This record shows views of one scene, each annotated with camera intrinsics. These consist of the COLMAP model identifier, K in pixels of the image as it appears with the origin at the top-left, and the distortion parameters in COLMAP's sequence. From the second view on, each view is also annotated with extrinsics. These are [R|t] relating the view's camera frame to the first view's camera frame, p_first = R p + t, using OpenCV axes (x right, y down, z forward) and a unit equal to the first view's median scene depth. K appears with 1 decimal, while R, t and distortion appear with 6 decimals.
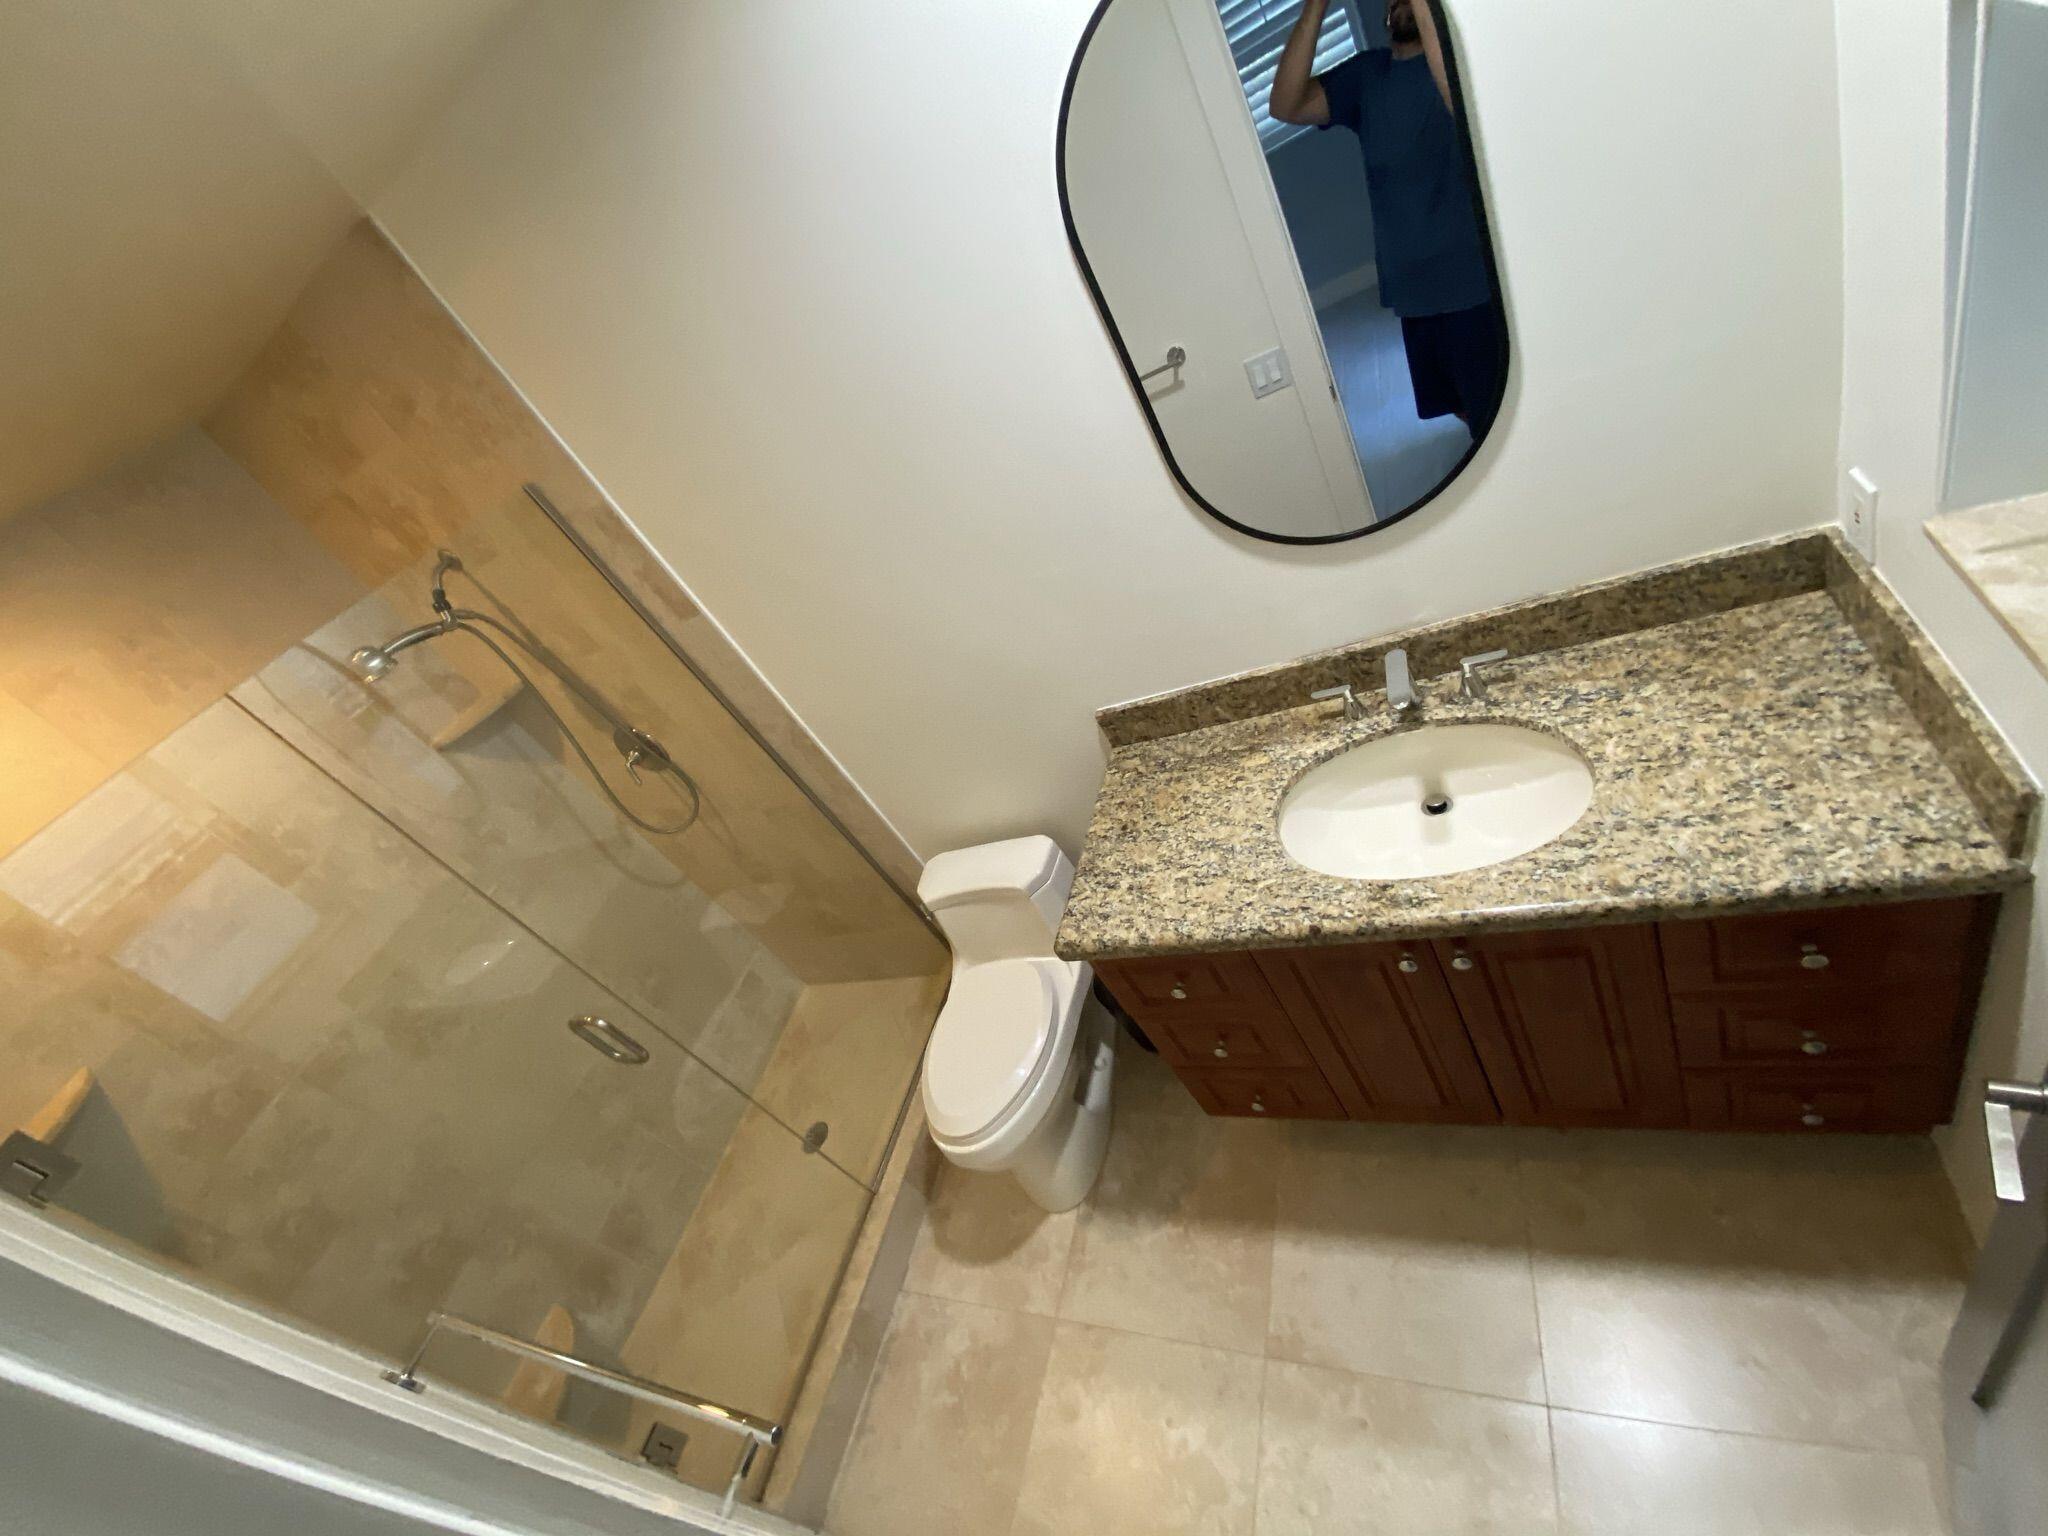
lens RADIAL K [[835.2, 0, 1024.0], [0, 835.2, 768.0], [0, 0, 1]] dist [0.015148, -0.018983]
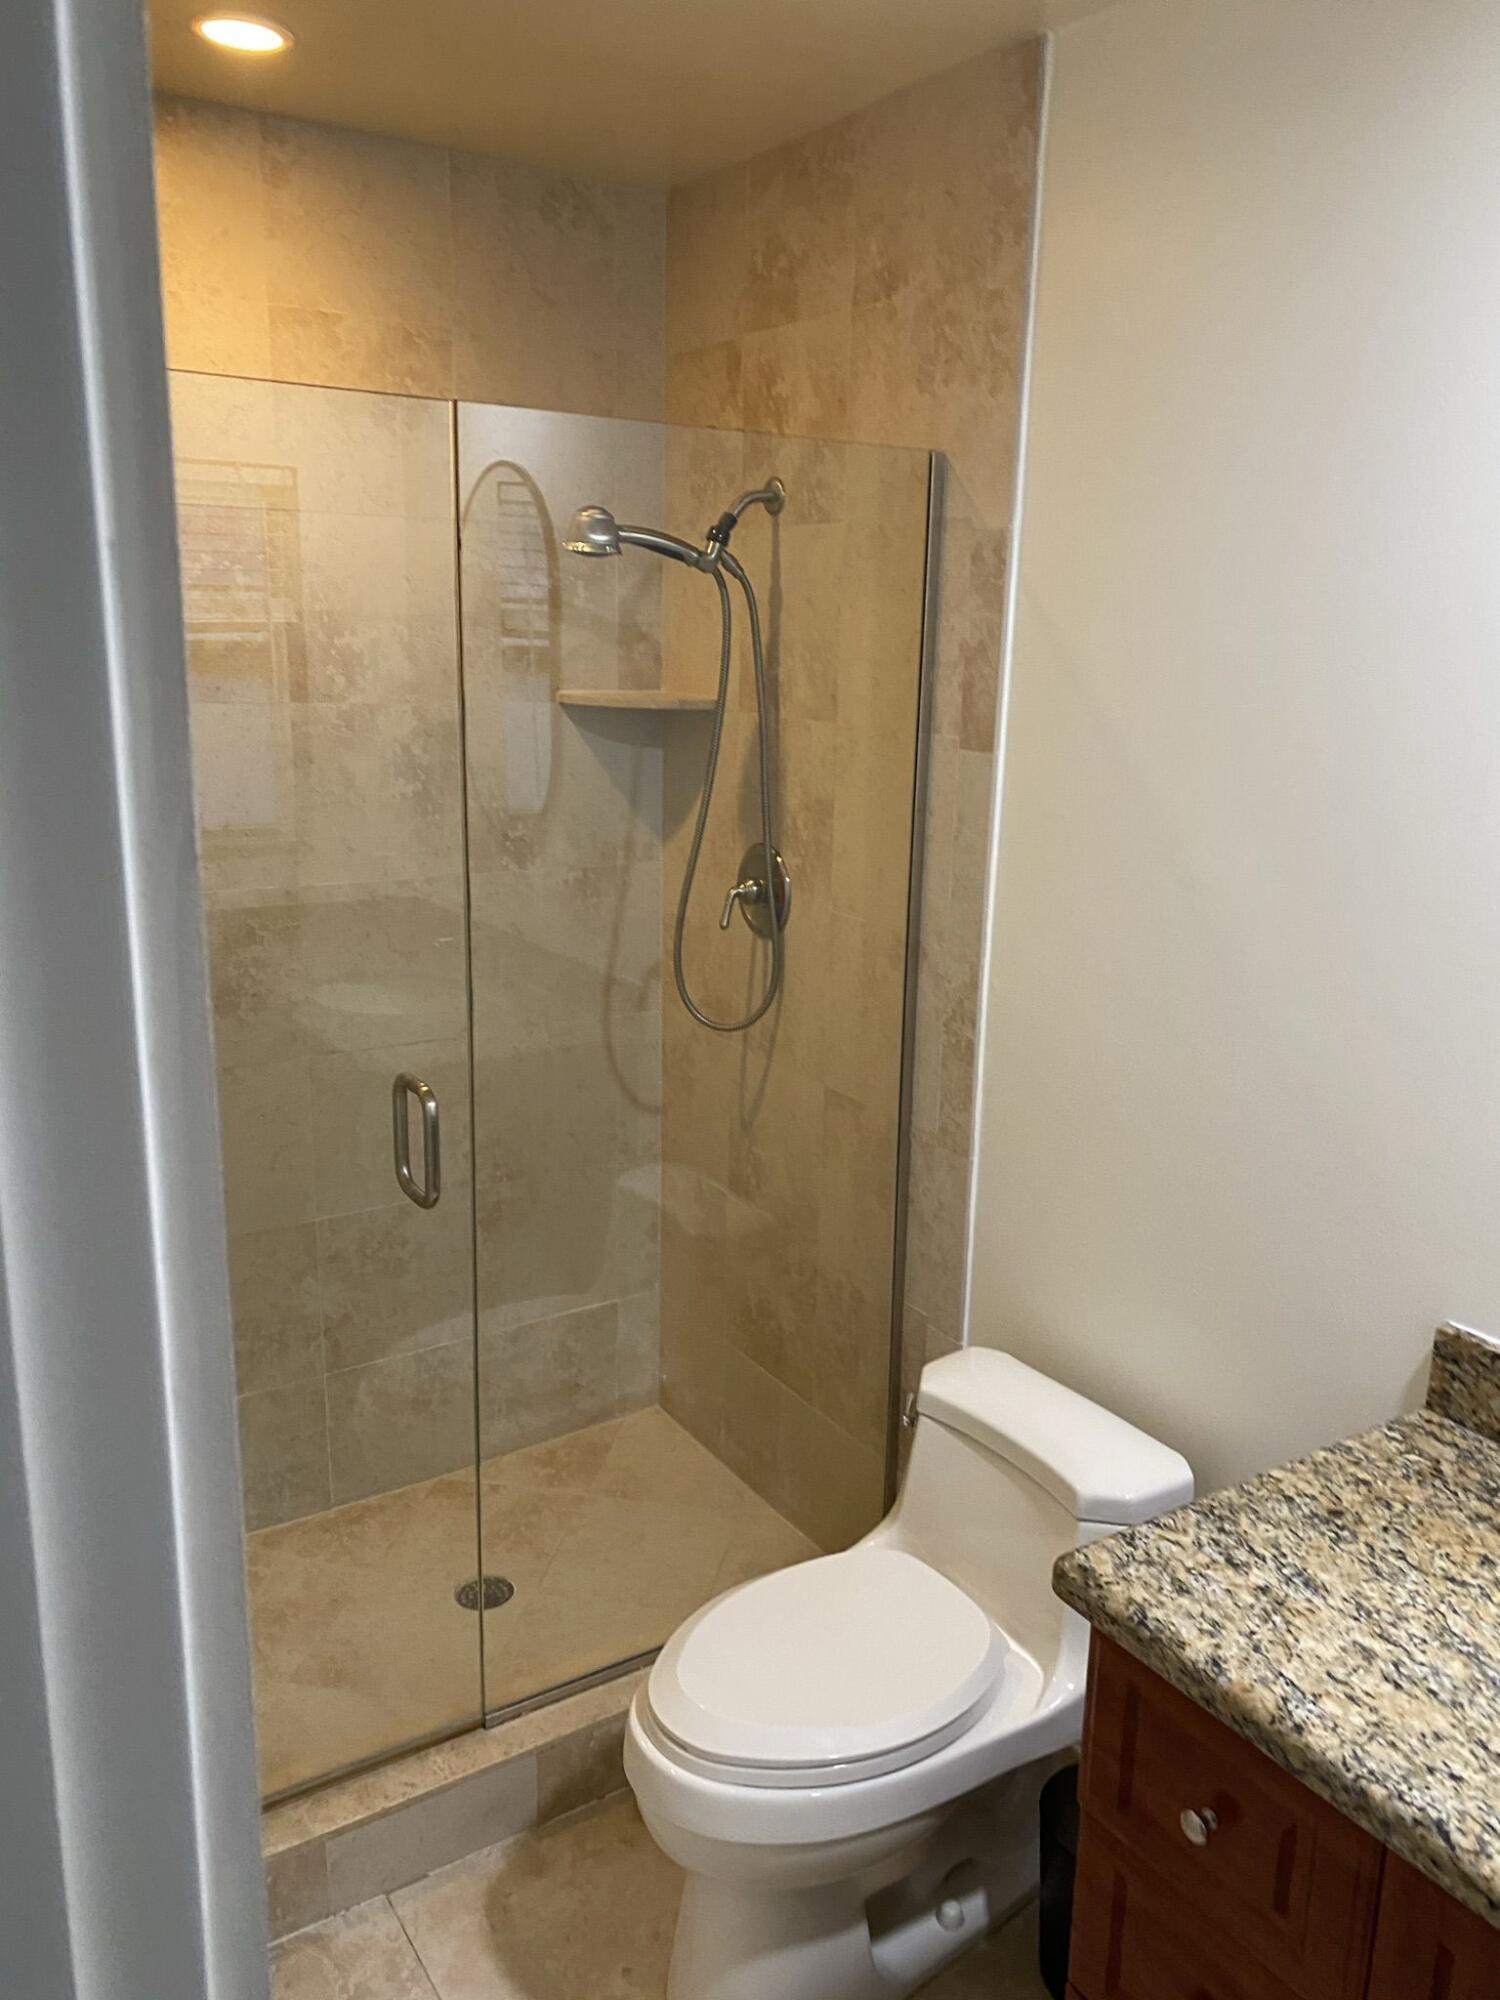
lens RADIAL K [[1534.3, 0, 750.0], [0, 1534.3, 1000.0], [0, 0, 1]] dist [0.042146, -0.038025]
pose [[0.664320, 0.621330, -0.415486, 0.080945], [-0.693465, 0.719760, -0.032431, 0.119451], [0.278900, 0.309670, 0.909021, -0.001595]]
